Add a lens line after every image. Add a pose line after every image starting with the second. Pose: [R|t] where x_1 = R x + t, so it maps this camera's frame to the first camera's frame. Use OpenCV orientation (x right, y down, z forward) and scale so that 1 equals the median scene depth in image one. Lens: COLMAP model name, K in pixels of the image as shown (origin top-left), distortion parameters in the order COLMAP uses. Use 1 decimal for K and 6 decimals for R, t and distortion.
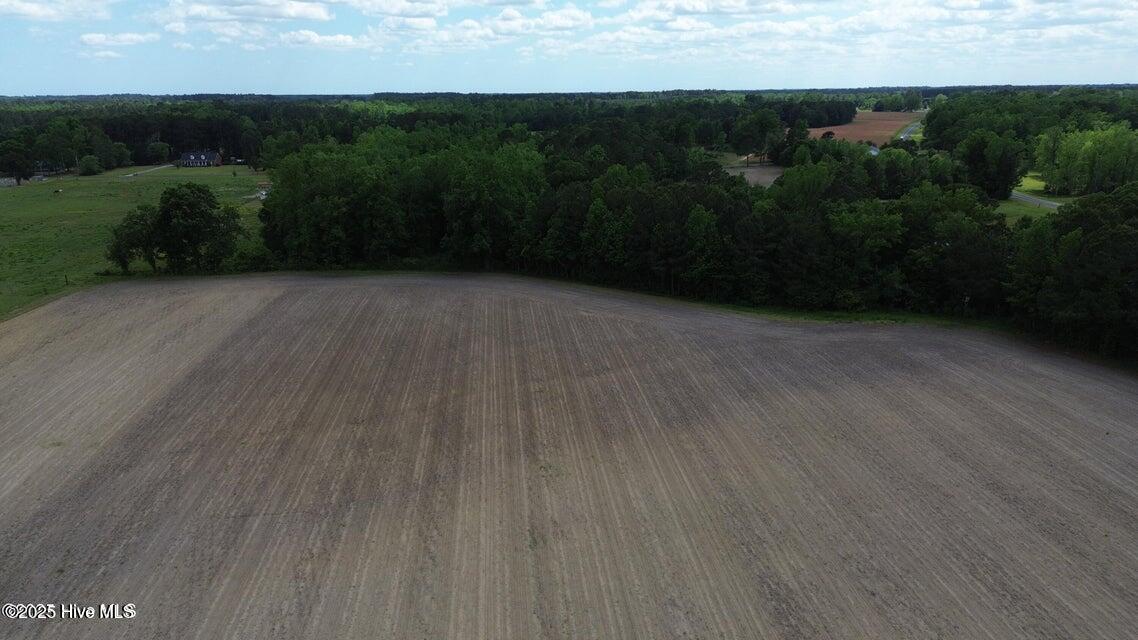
lens RADIAL K [[801.1, 0, 568.1], [0, 801.1, 323.6], [0, 0, 1]] dist [0.079558, -0.083105]
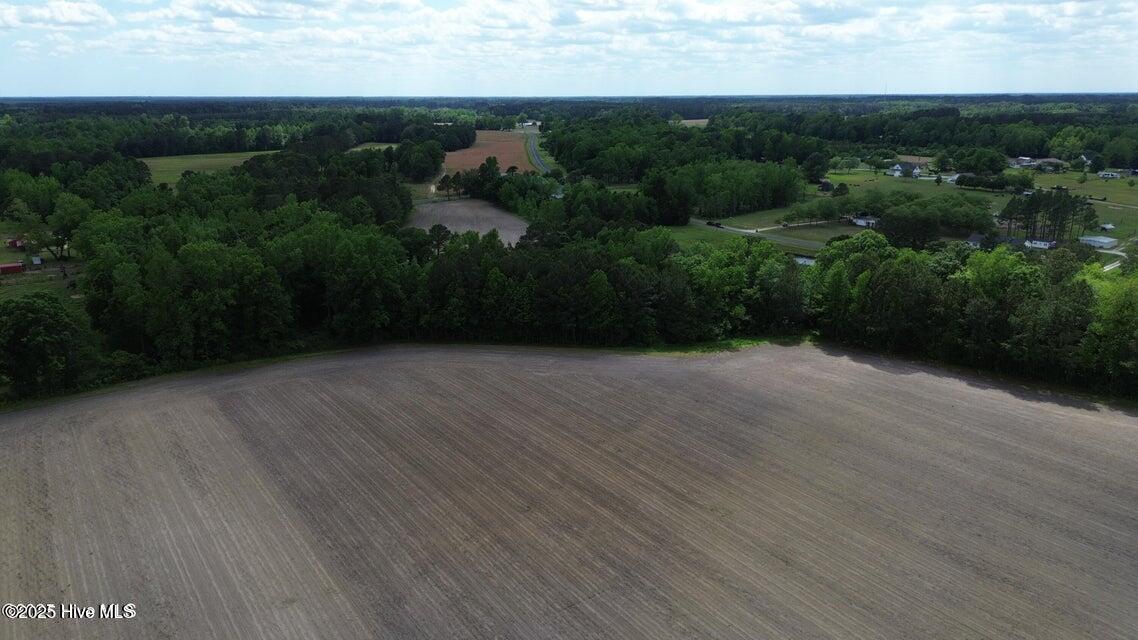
lens RADIAL K [[801.1, 0, 568.1], [0, 801.1, 323.6], [0, 0, 1]] dist [0.079558, -0.083105]
pose [[0.872836, -0.127605, 0.471036, -0.646476], [0.131511, 0.991005, 0.024776, -0.146386], [-0.469961, 0.040321, 0.881766, -0.048774]]
